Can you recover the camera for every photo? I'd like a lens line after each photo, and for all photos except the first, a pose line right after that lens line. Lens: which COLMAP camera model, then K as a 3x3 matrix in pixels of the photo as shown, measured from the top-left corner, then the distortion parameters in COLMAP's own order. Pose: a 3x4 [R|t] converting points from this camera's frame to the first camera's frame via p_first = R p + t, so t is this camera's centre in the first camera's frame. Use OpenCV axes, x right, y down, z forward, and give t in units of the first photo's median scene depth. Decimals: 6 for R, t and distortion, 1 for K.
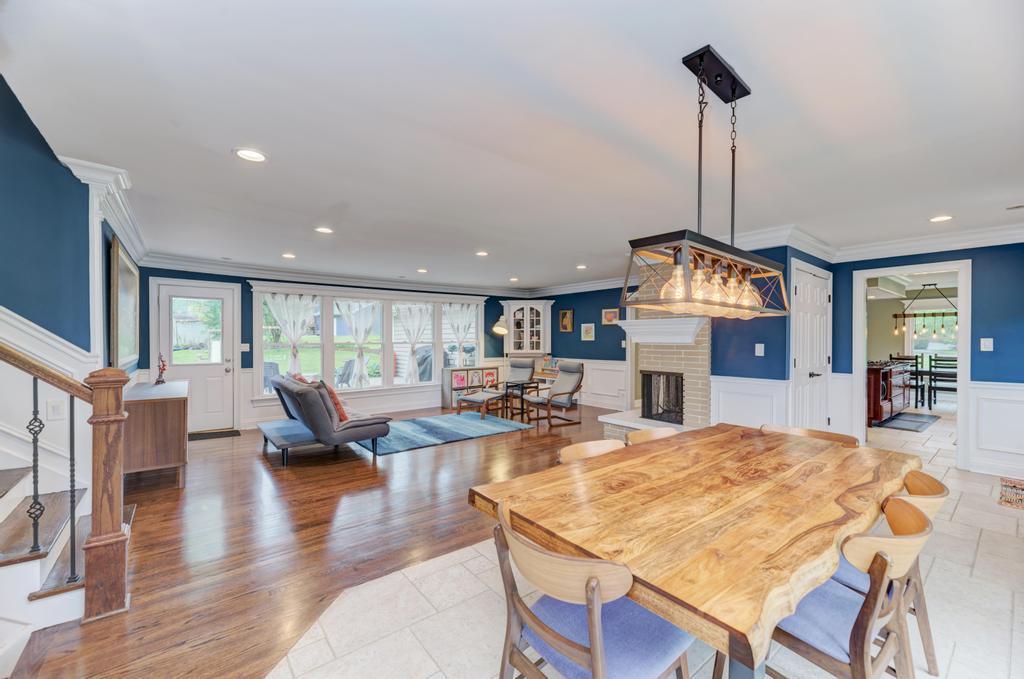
lens RADIAL K [[409.0, 0, 512.3], [0, 409.0, 343.0], [0, 0, 1]] dist [0.000368, -0.000394]
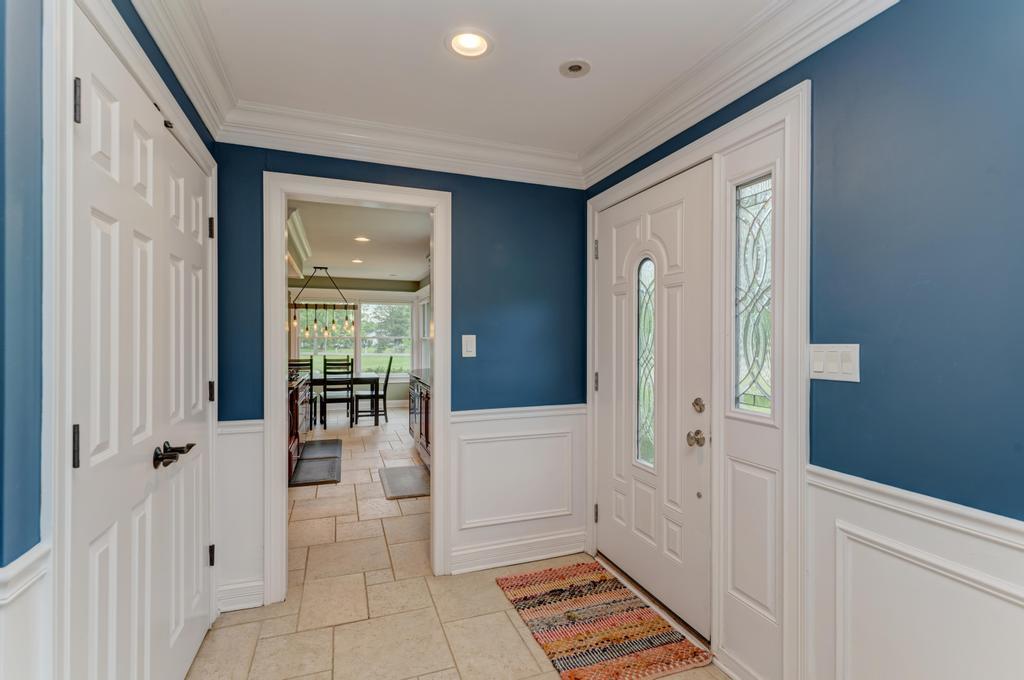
lens RADIAL K [[483.9, 0, 517.4], [0, 483.9, 339.9], [0, 0, 1]] dist [0.004102, -0.000255]
pose [[0.318066, -0.001858, 0.948067, 0.275682], [0.007298, 0.999973, -0.000488, -0.001913], [-0.948040, 0.007074, 0.318071, 0.368687]]
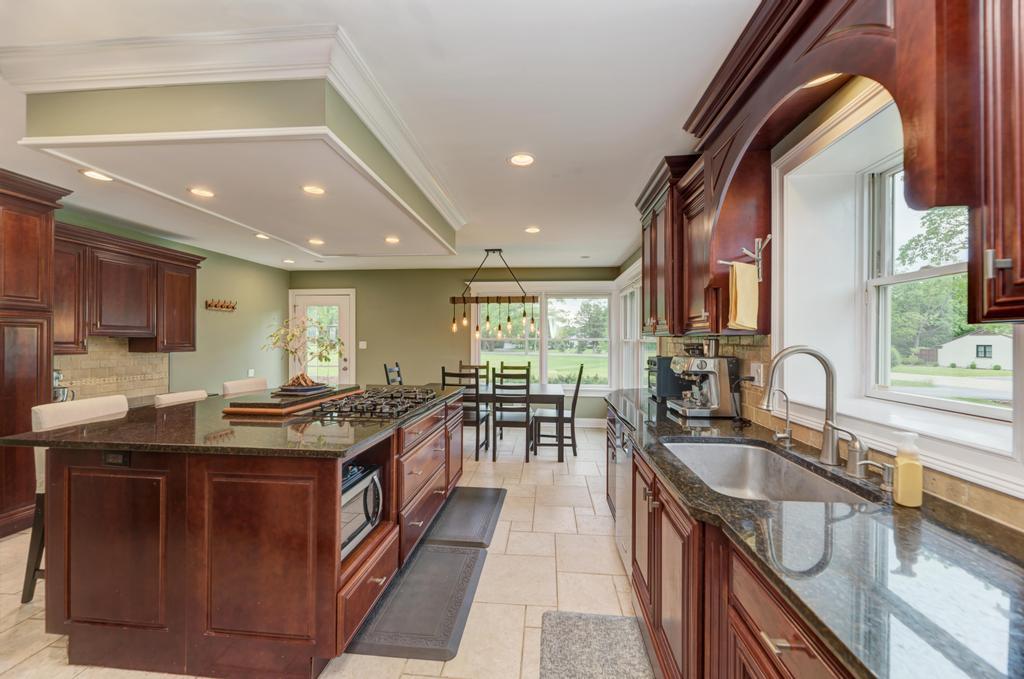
lens RADIAL K [[409.0, 0, 515.4], [0, 409.0, 354.8], [0, 0, 1]] dist [0.000368, -0.000394]
pose [[0.688562, -0.027212, 0.724666, 0.627918], [0.010514, 0.999565, 0.027545, -0.003059], [-0.725101, -0.011348, 0.688549, 0.583669]]
